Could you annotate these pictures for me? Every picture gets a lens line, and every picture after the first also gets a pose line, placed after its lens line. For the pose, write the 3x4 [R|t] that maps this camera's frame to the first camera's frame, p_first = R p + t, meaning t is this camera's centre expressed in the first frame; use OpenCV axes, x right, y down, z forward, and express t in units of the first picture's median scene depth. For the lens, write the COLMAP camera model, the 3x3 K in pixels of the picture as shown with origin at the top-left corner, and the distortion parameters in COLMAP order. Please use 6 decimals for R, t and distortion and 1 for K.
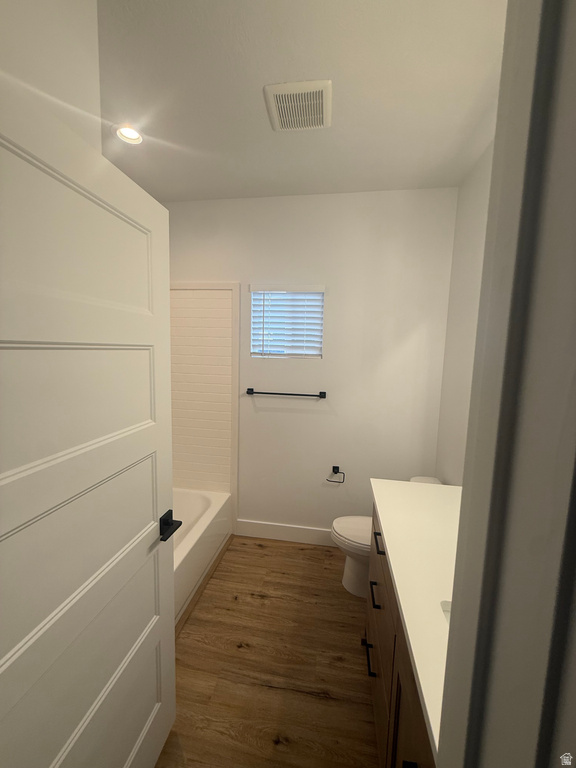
lens RADIAL K [[305.5, 0, 288.7], [0, 305.5, 382.8], [0, 0, 1]] dist [-0.000627, 0.000126]
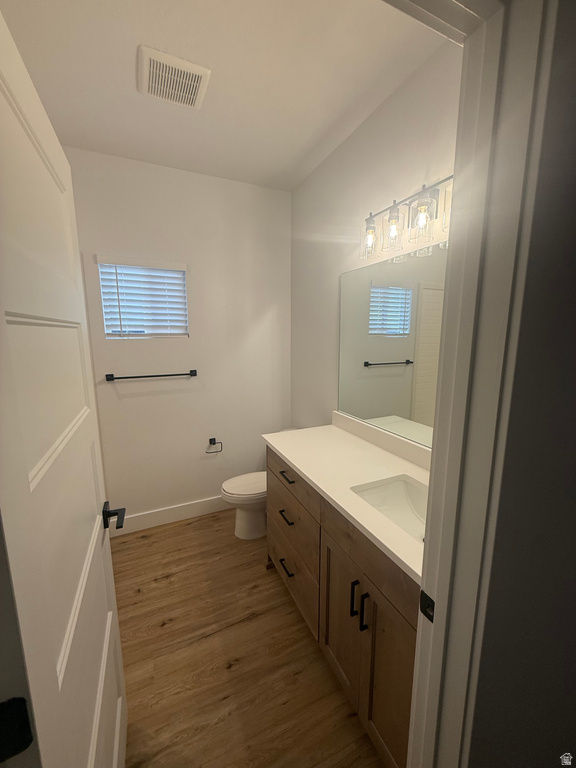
lens RADIAL K [[305.5, 0, 288.7], [0, 305.5, 382.8], [0, 0, 1]] dist [-0.000627, 0.000126]
pose [[0.831363, -0.119558, 0.542716, -0.223469], [0.085593, 0.992479, 0.087523, 0.012340], [-0.549098, -0.026311, 0.835344, -0.043264]]
